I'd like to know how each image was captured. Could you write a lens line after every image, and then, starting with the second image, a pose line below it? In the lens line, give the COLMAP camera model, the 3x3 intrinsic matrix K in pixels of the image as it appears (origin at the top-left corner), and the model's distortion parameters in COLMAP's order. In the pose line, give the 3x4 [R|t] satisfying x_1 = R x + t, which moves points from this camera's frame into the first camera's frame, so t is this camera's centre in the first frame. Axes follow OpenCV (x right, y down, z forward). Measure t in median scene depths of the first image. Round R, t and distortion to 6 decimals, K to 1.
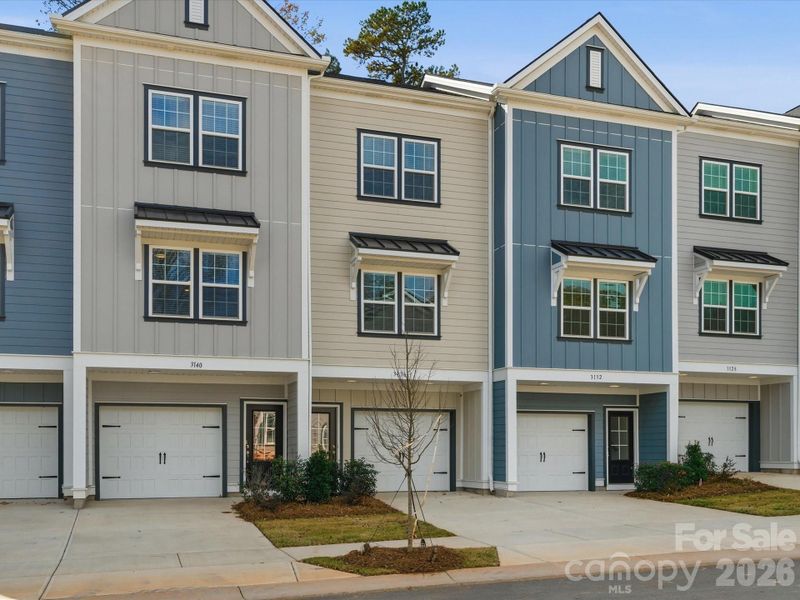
lens RADIAL K [[781.3, 0, 399.5], [0, 781.3, 306.4], [0, 0, 1]] dist [0.013859, 0.006604]
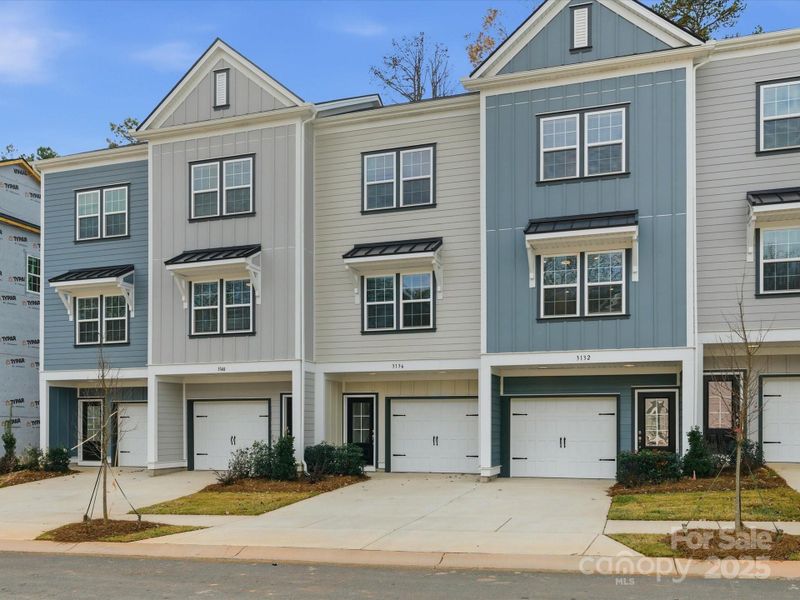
lens RADIAL K [[679.1, 0, 400.1], [0, 679.1, 305.6], [0, 0, 1]] dist [0.005837, 0.006060]
pose [[0.814167, -0.102276, -0.571552, 0.535944], [0.105445, 0.994040, -0.027674, 0.027489], [0.570976, -0.037736, 0.820099, 0.211296]]
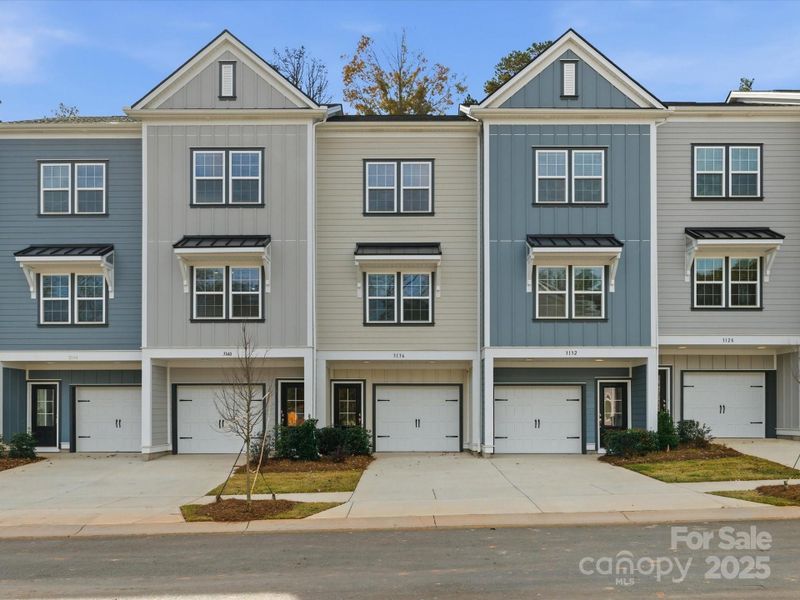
lens RADIAL K [[625.4, 0, 400.0], [0, 625.4, 300.0], [0, 0, 1]] dist [0.004982, 0.003331]
pose [[0.950509, -0.056256, -0.305561, 0.292989], [0.057078, 0.998350, -0.006253, 0.005760], [0.305409, -0.011497, 0.952152, 0.068563]]
